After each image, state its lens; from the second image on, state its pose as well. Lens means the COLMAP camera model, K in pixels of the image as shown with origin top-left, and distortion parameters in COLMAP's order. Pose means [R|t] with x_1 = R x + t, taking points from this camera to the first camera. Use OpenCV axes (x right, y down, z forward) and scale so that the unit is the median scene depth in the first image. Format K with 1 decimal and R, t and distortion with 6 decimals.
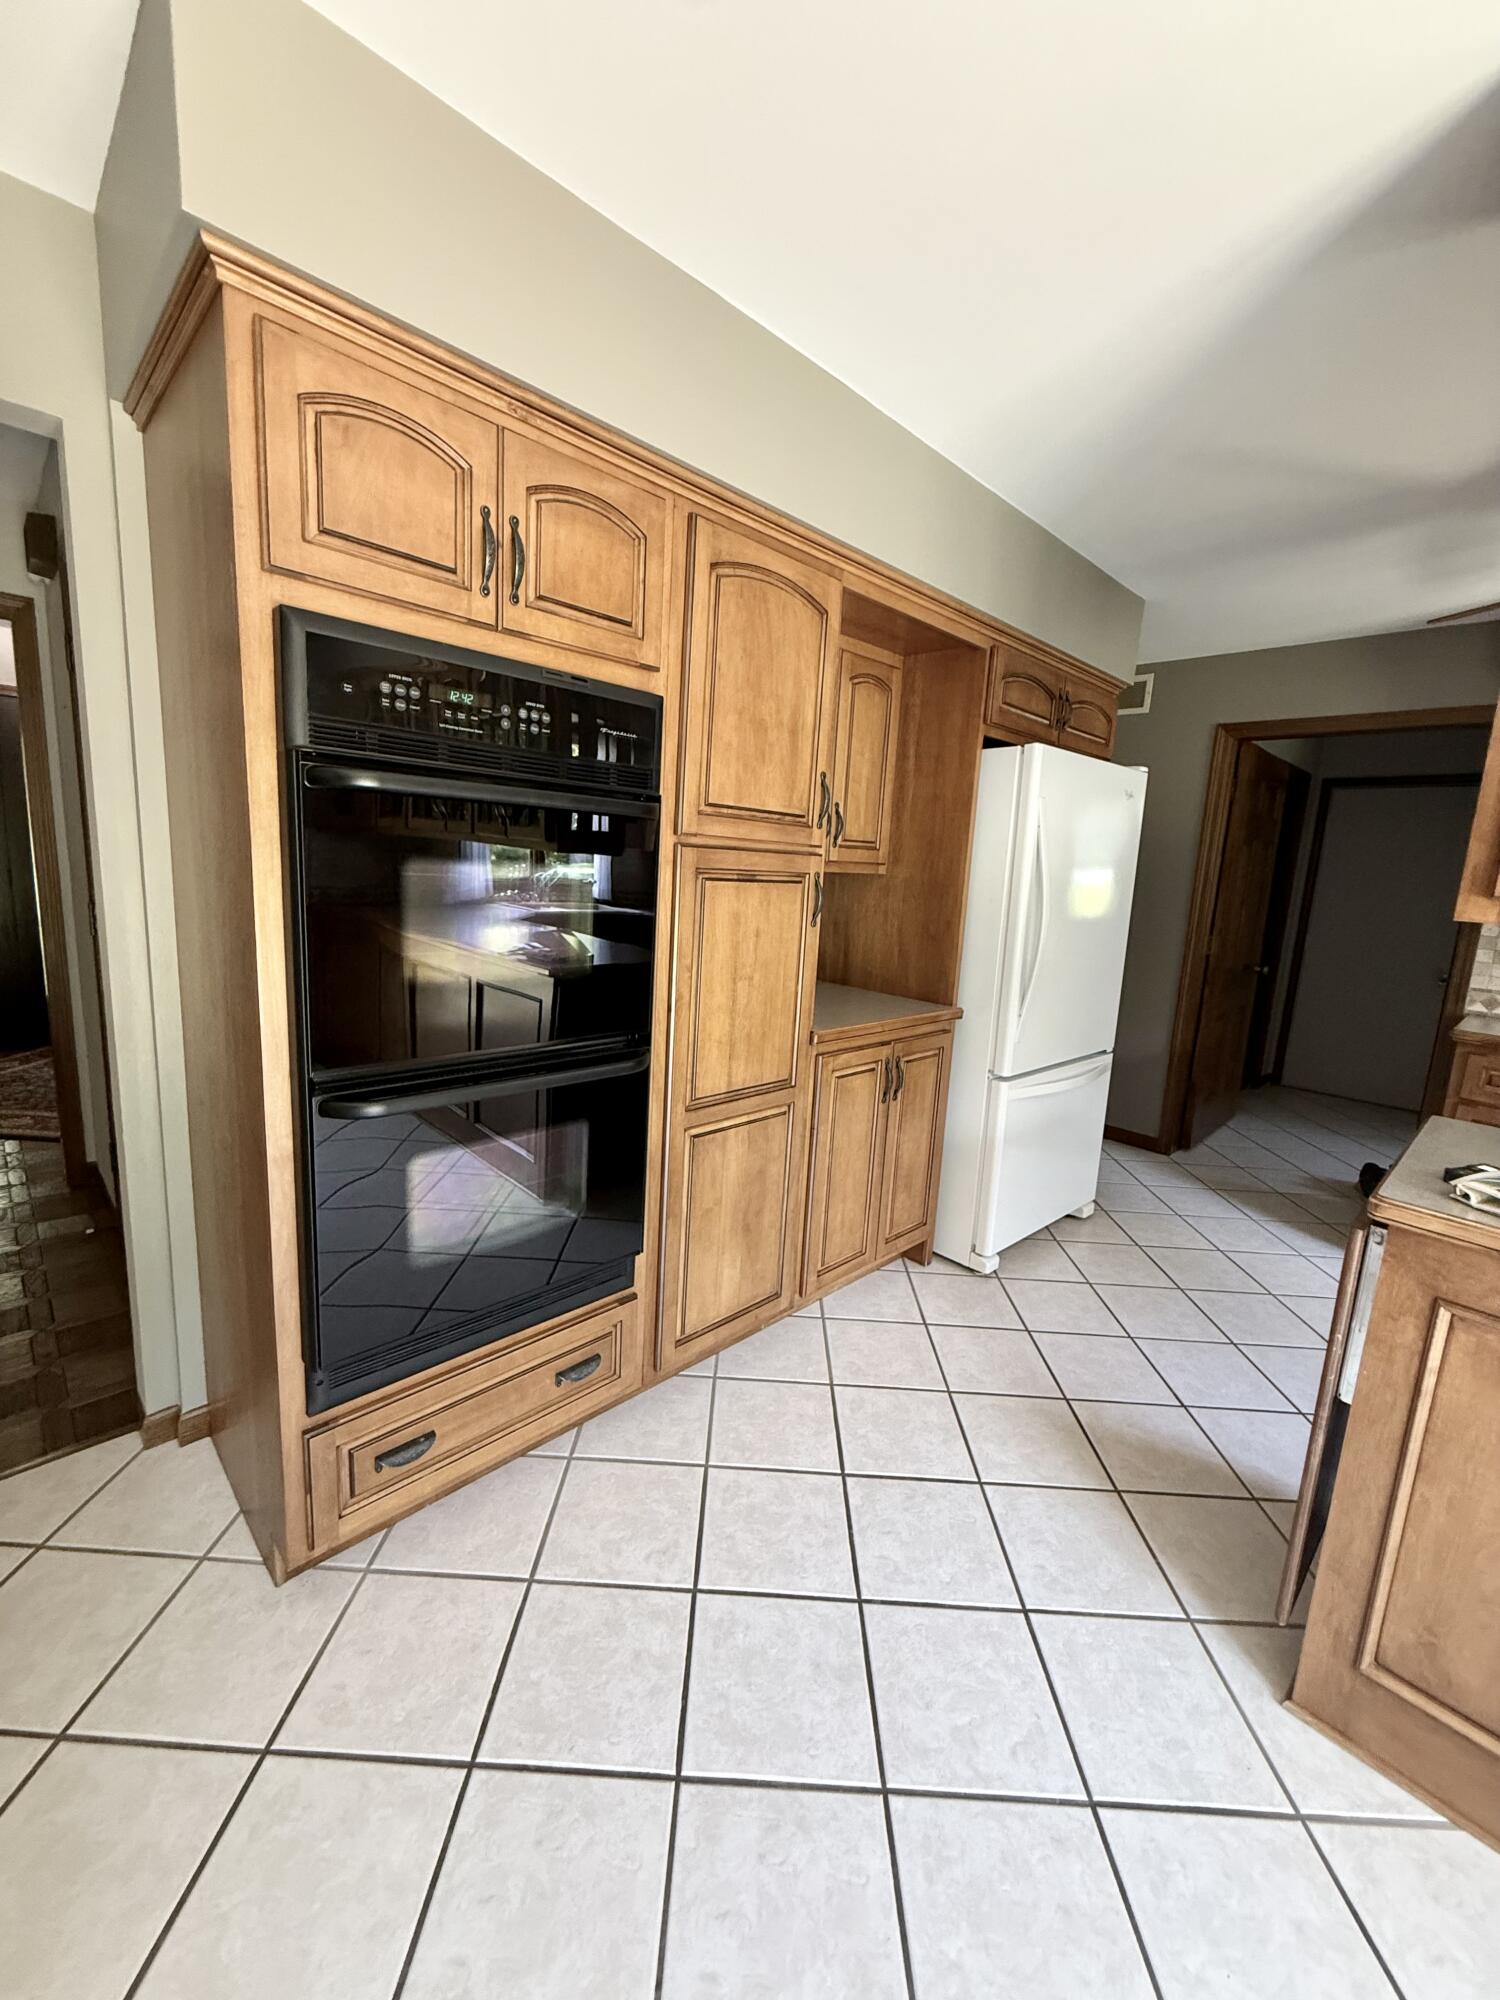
lens RADIAL K [[799.0, 0, 745.6], [0, 799.0, 1001.1], [0, 0, 1]] dist [-0.000117, 0.000295]
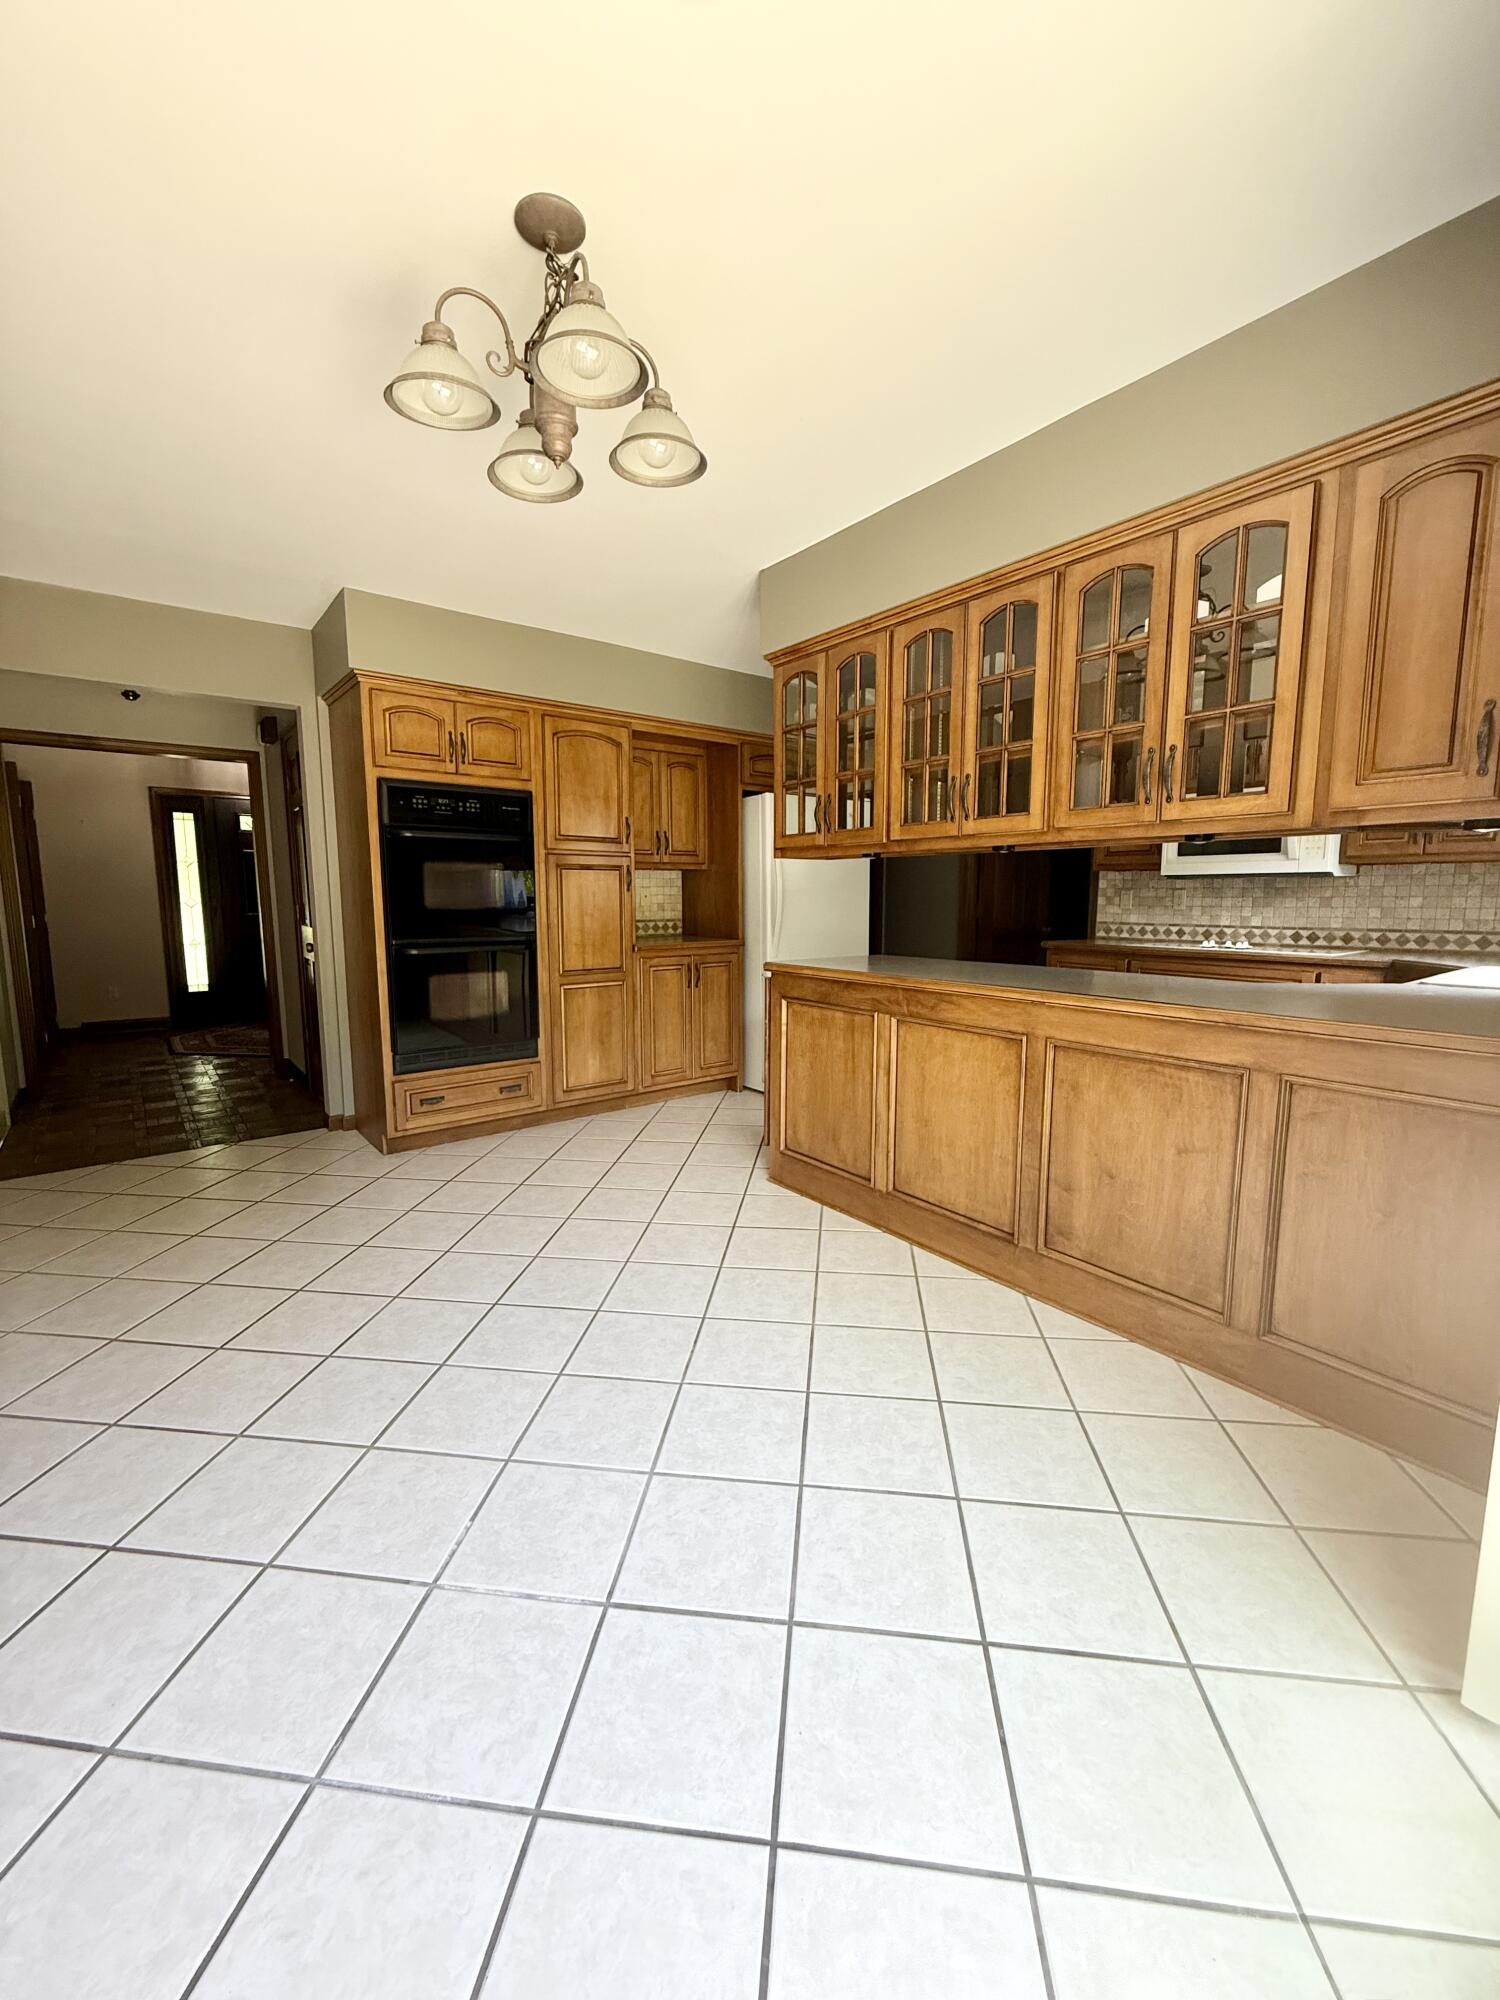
lens RADIAL K [[799.0, 0, 754.0], [0, 799.0, 1001.8], [0, 0, 1]] dist [-0.000117, 0.000295]
pose [[0.993489, -0.039944, -0.106699, 0.729197], [0.035331, 0.998372, -0.044787, 0.348791], [0.108315, 0.040725, 0.993282, -1.182537]]
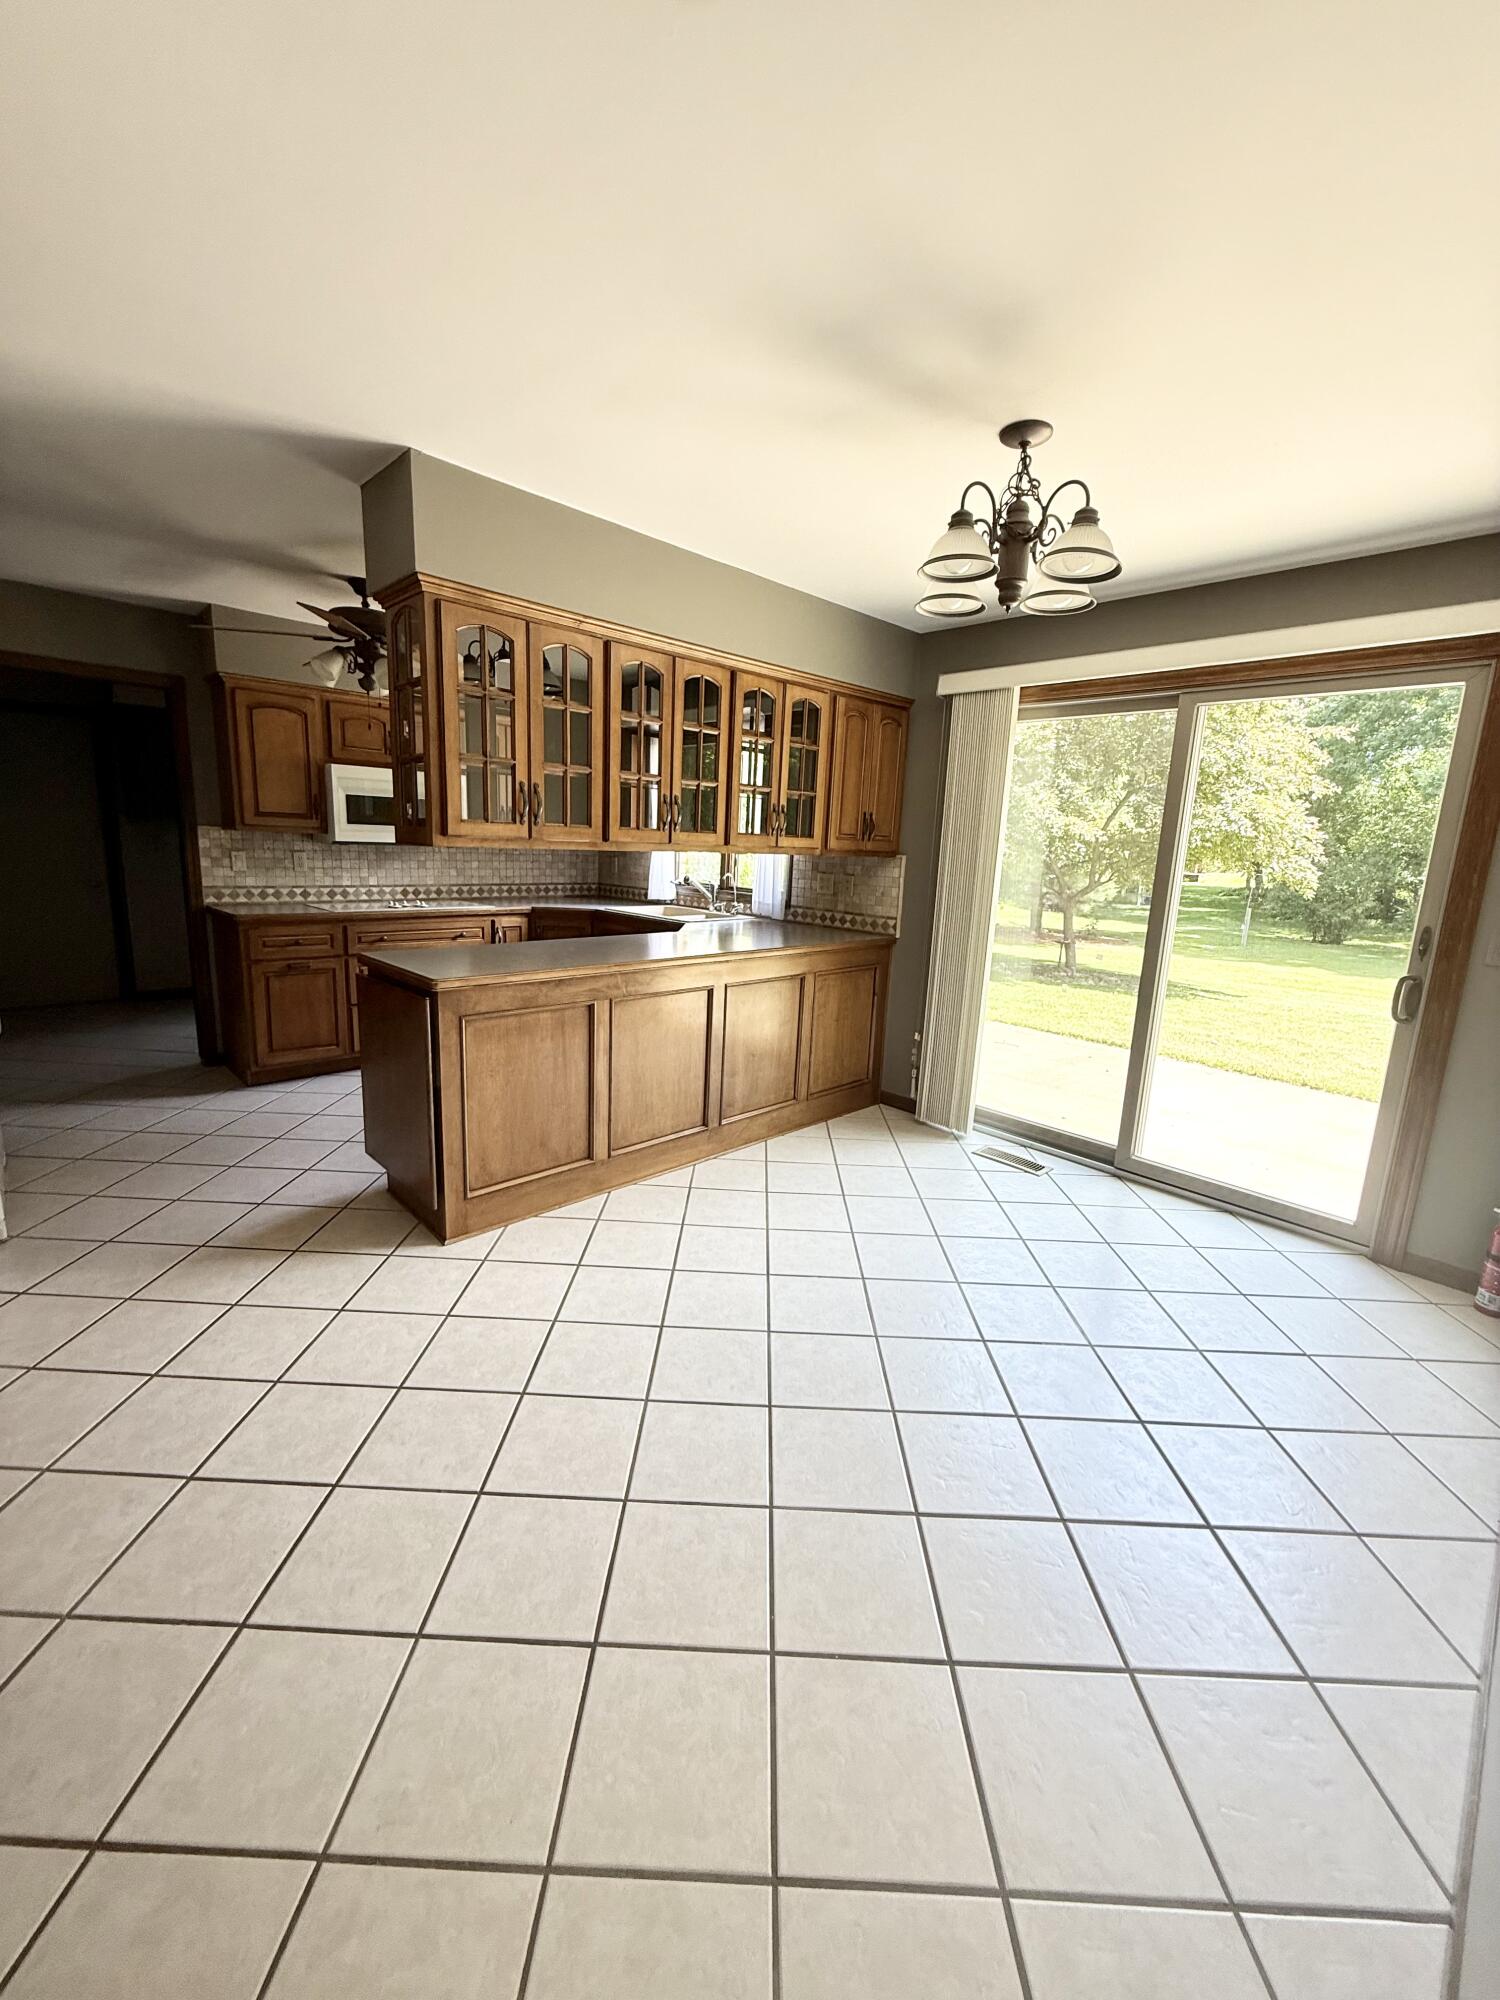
lens RADIAL K [[799.0, 0, 747.1], [0, 799.0, 997.5], [0, 0, 1]] dist [-0.000117, 0.000295]
pose [[0.002423, -0.245037, 0.969511, -0.885678], [0.131035, 0.961232, 0.242618, -0.080849], [-0.991375, 0.126452, 0.034437, 0.079408]]
